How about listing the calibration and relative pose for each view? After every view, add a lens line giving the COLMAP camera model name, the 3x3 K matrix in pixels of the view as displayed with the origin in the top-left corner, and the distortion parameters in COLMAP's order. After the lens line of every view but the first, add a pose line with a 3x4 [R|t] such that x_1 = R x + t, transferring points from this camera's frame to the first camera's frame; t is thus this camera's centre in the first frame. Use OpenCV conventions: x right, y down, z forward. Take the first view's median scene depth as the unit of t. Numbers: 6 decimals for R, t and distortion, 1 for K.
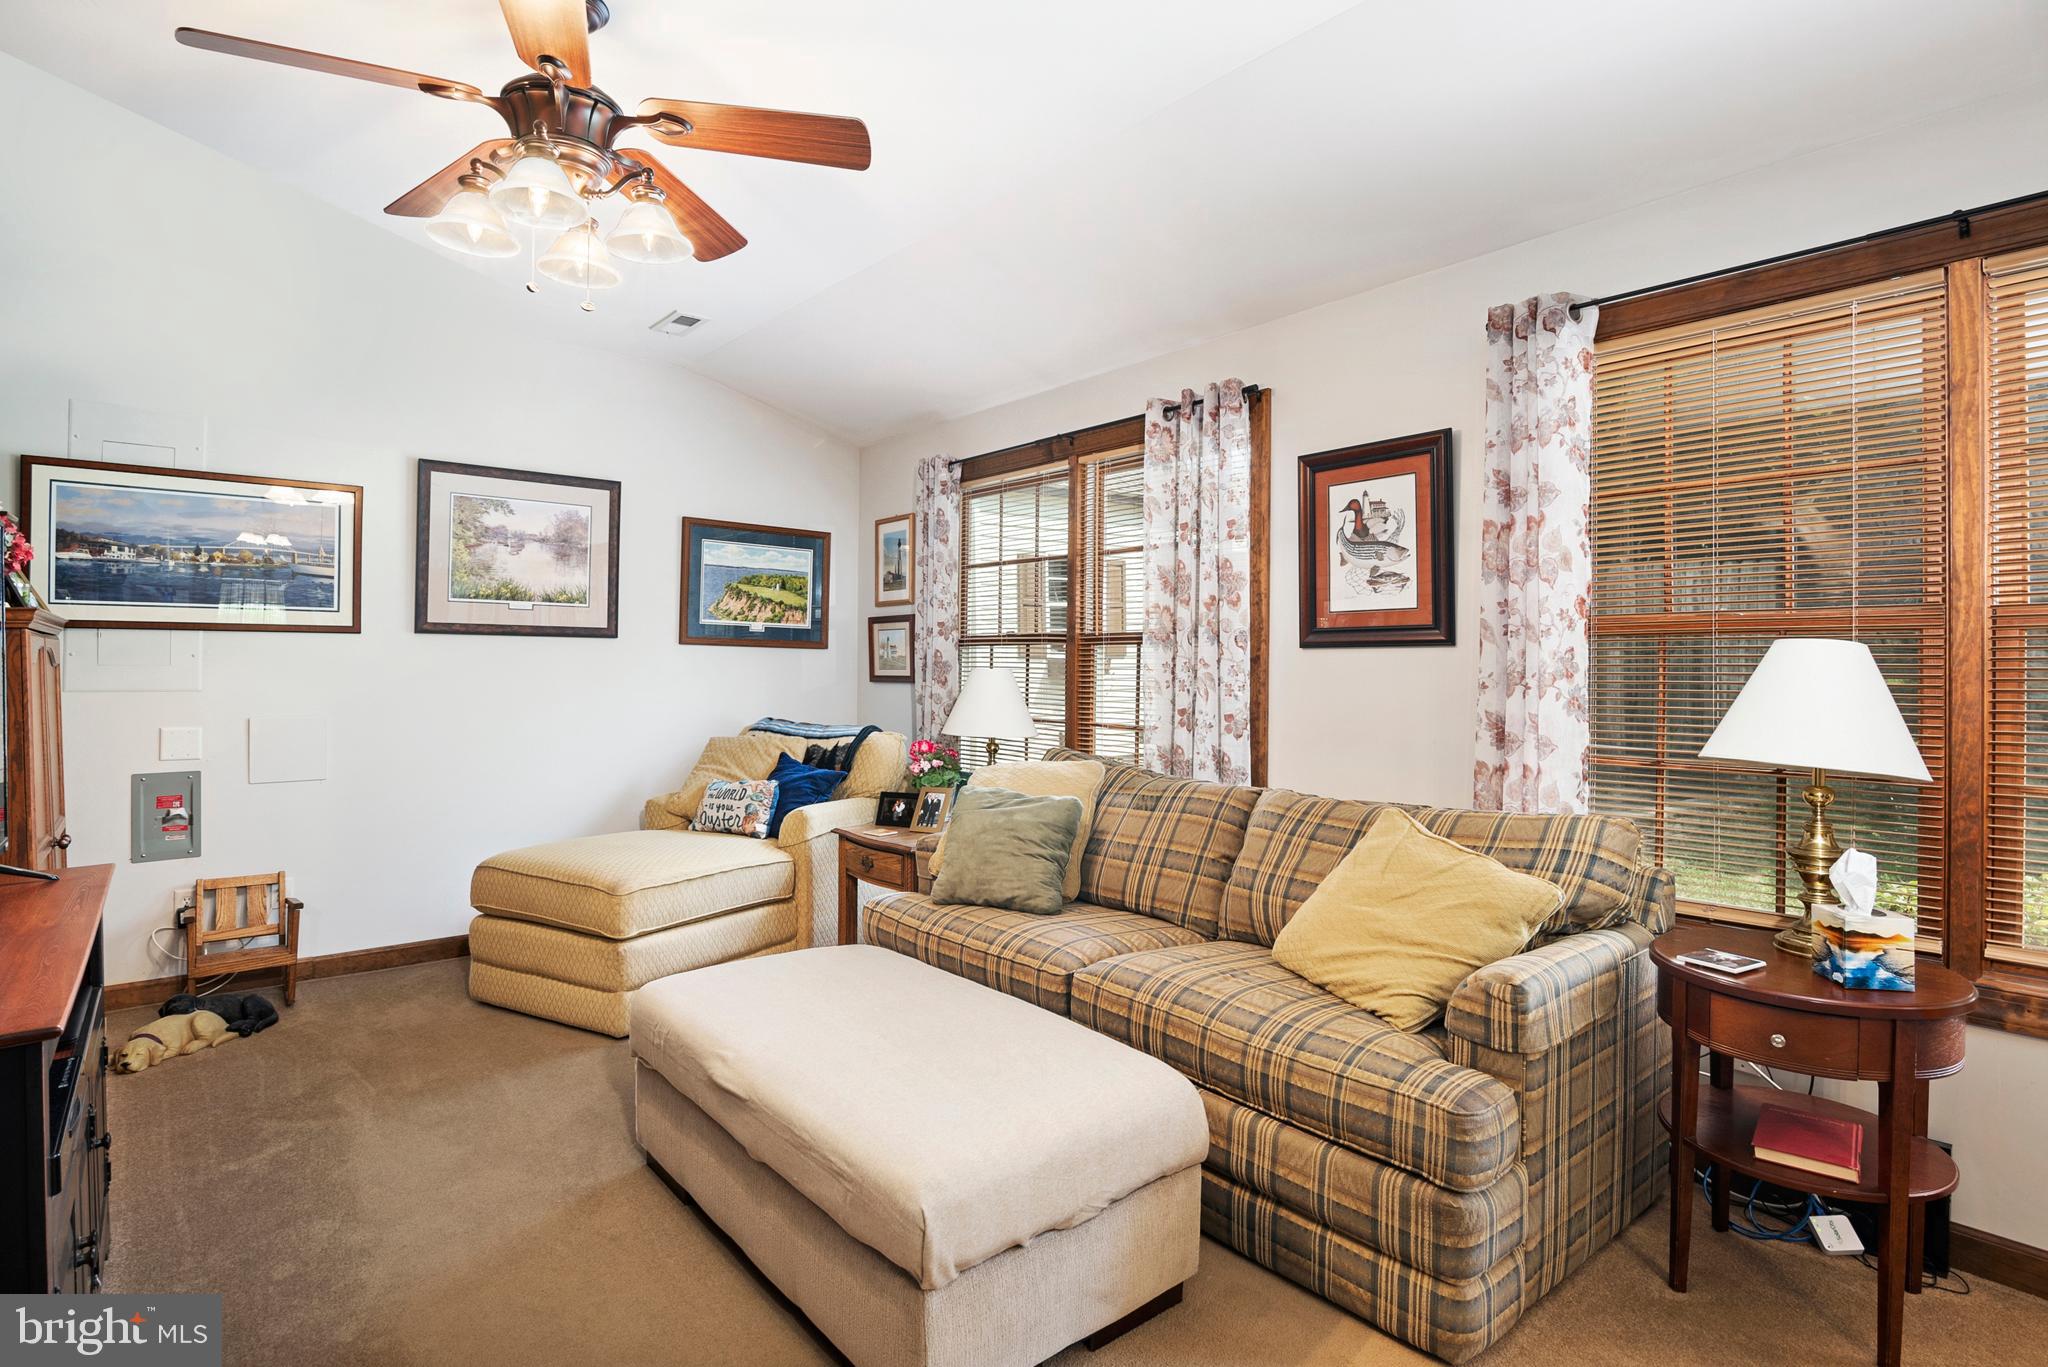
lens RADIAL K [[1022.2, 0, 1025.7], [0, 1022.2, 668.5], [0, 0, 1]] dist [-0.015157, 0.001049]
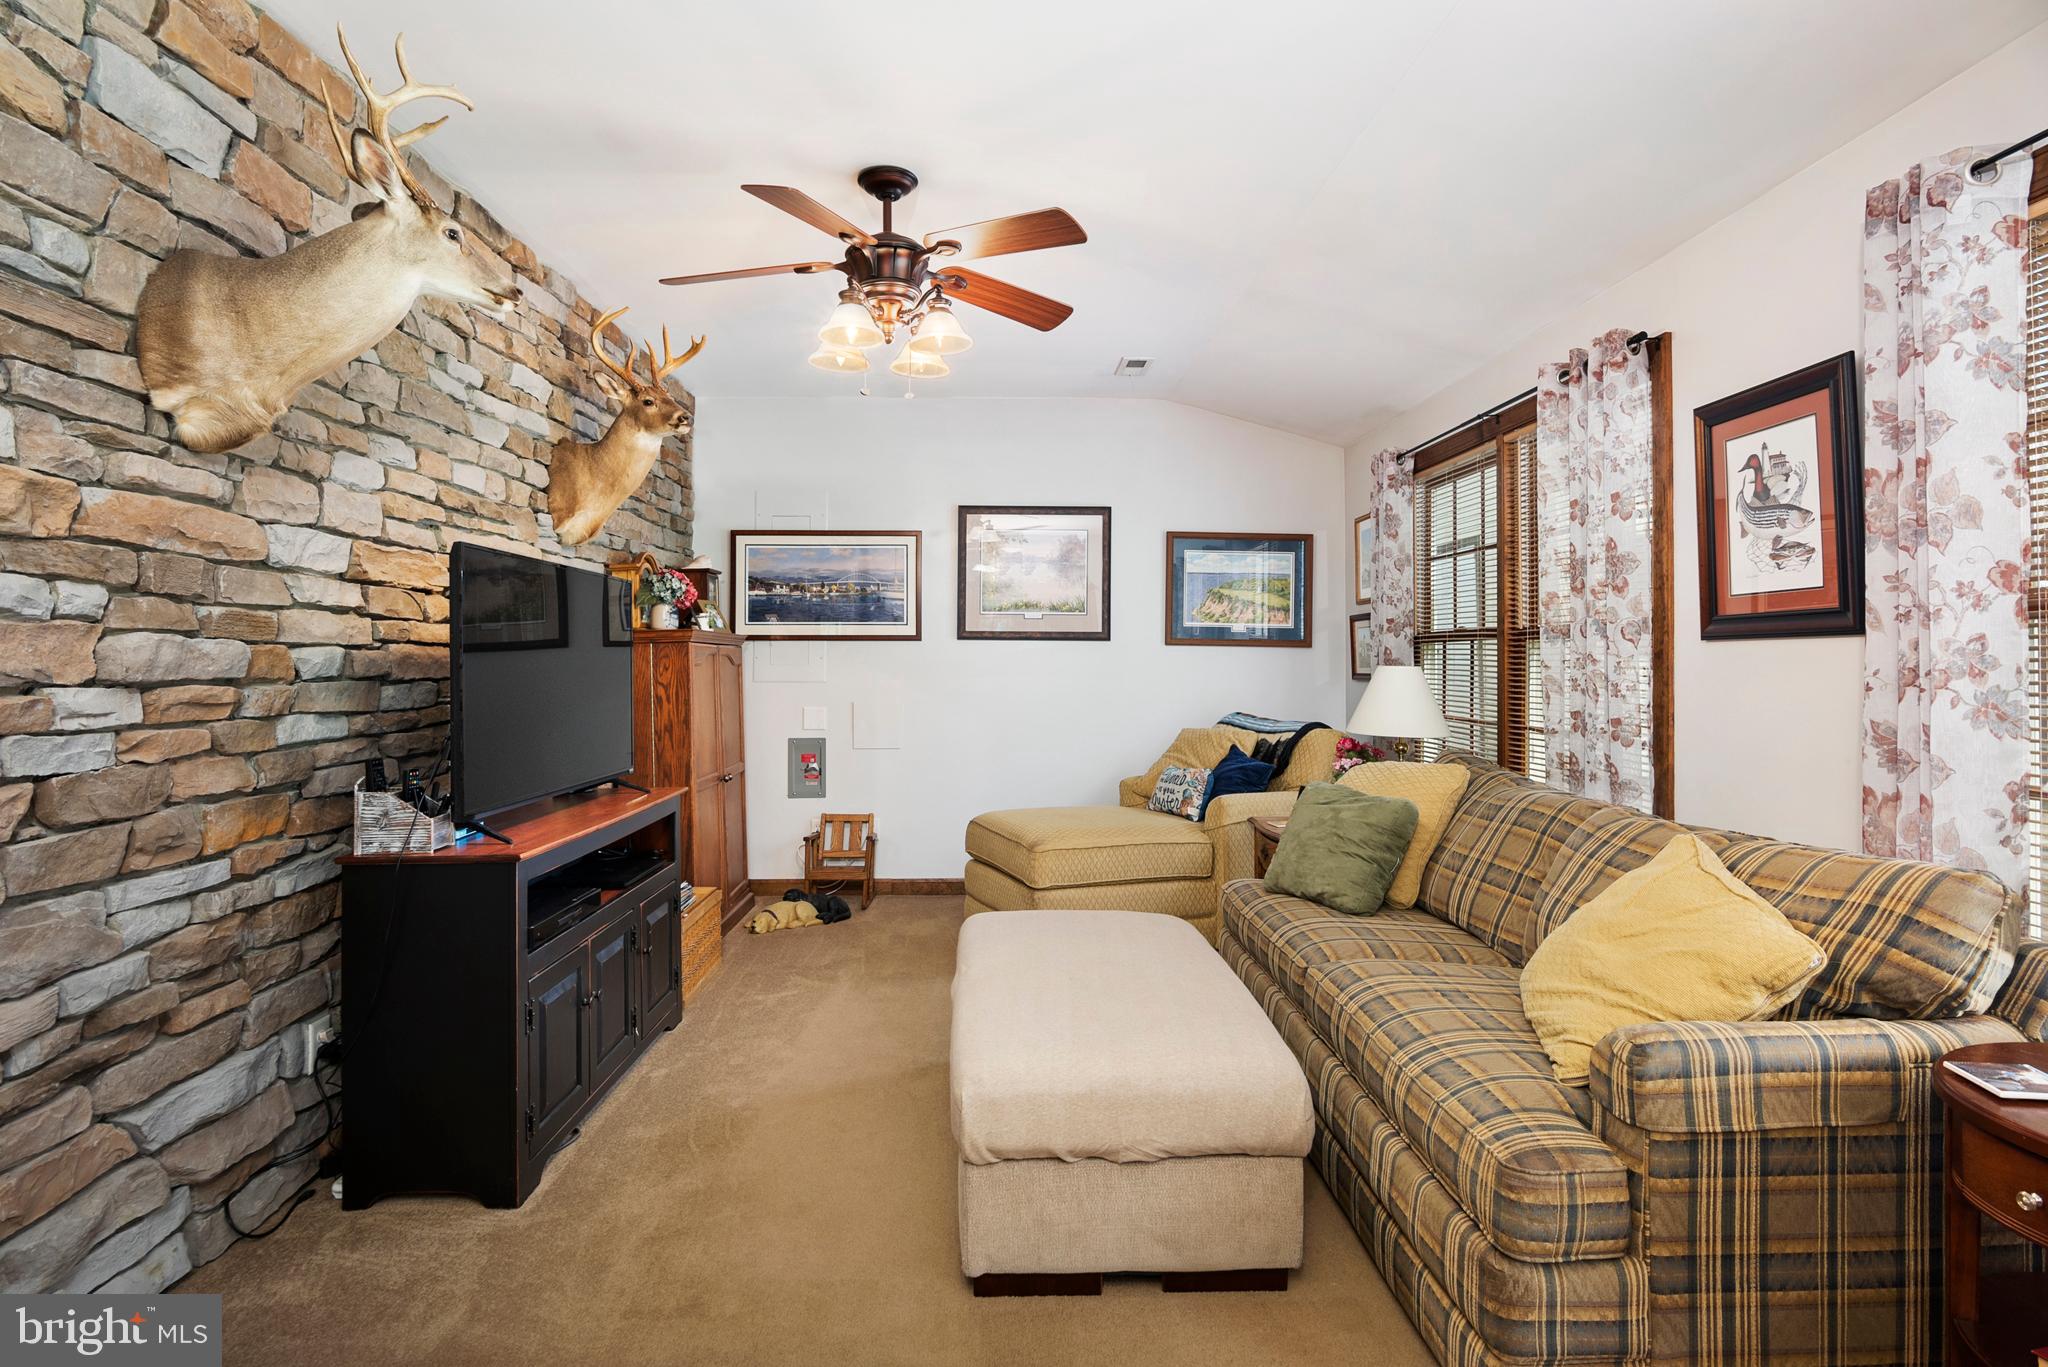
lens RADIAL K [[1023.7, 0, 1028.4], [0, 1023.7, 647.5], [0, 0, 1]] dist [-0.014632, 0.000586]
pose [[0.795218, -0.012242, -0.606200, 0.358267], [0.000257, 0.999803, -0.019854, 0.002105], [0.606324, 0.015633, 0.795064, 0.019778]]
